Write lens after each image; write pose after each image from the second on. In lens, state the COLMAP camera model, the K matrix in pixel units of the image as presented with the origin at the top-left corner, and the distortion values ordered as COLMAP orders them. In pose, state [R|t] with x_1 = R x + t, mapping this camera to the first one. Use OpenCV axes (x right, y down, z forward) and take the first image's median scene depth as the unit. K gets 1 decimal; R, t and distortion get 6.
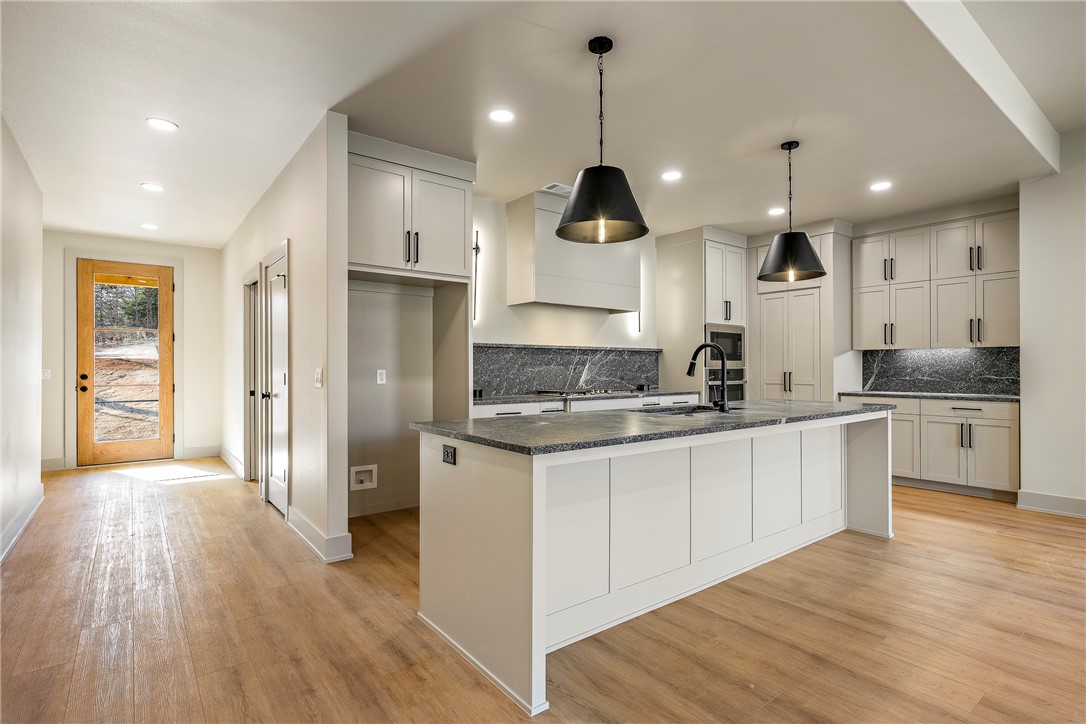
lens RADIAL K [[539.9, 0, 569.5], [0, 539.9, 365.6], [0, 0, 1]] dist [0.002459, -0.000151]
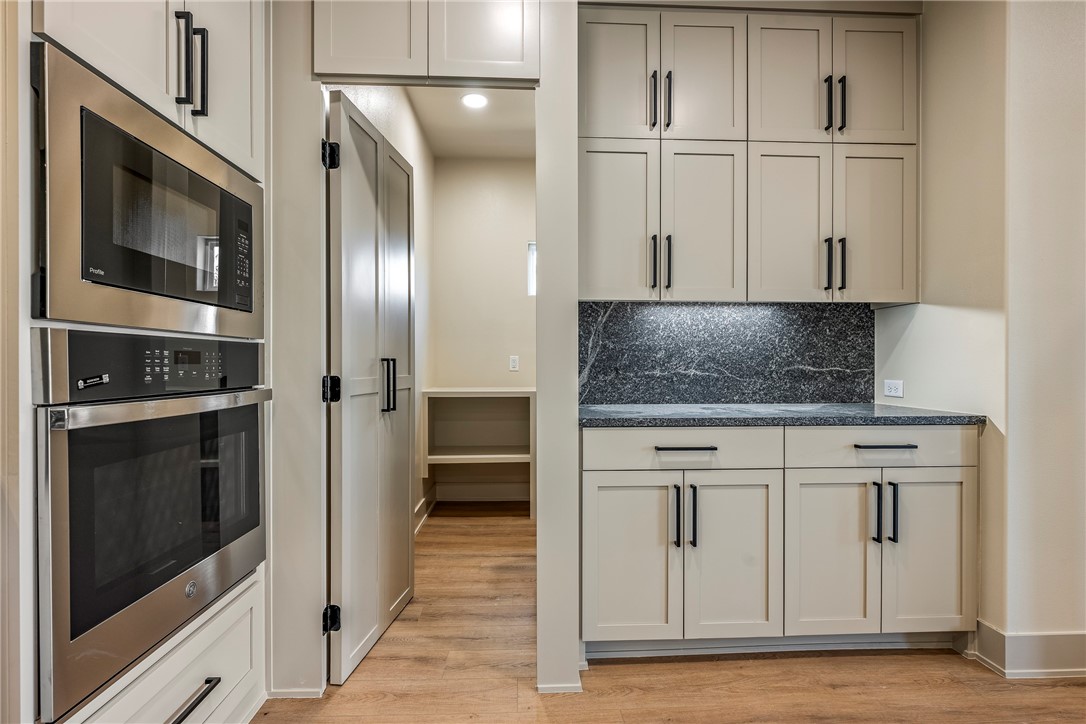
lens RADIAL K [[522.4, 0, 541.9], [0, 522.4, 365.4], [0, 0, 1]] dist [0.000960, -0.000168]
pose [[0.598073, -0.001382, 0.801441, 0.231638], [-0.004172, 0.999980, 0.004838, 0.016153], [-0.801431, -0.006237, 0.598055, 0.844377]]
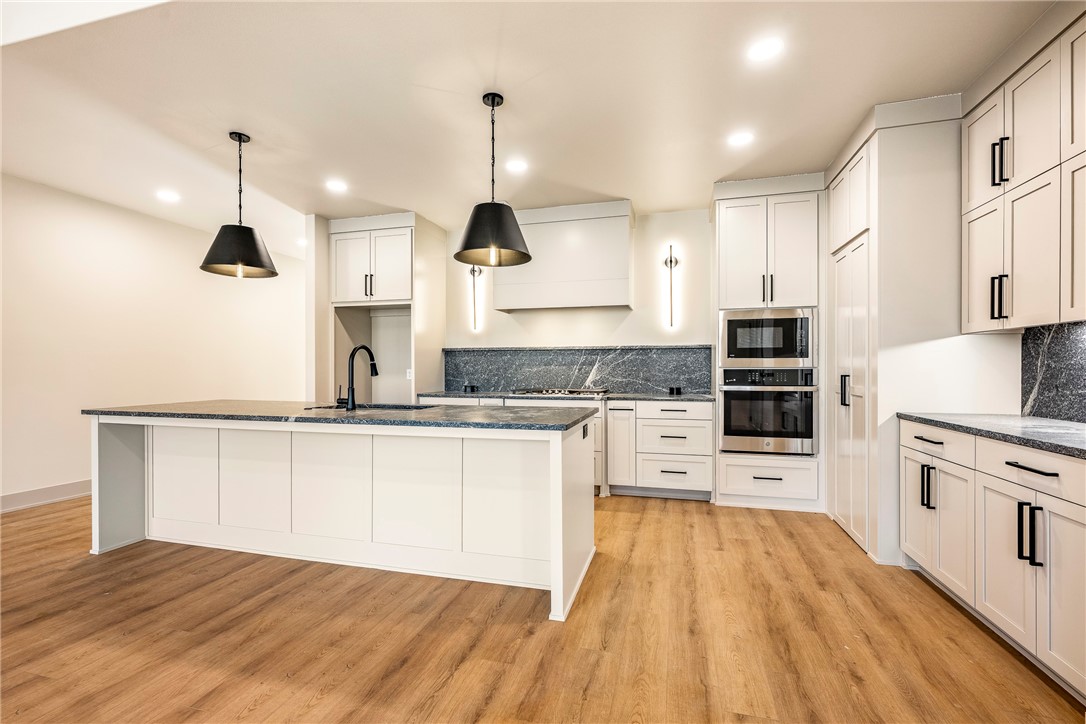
lens RADIAL K [[486.4, 0, 540.7], [0, 486.4, 368.7], [0, 0, 1]] dist [-0.002447, 0.001307]
pose [[0.576116, 0.001397, -0.817367, 0.712536], [0.003421, 0.999986, 0.004121, 0.001518], [0.817361, -0.005171, 0.576103, 0.421609]]
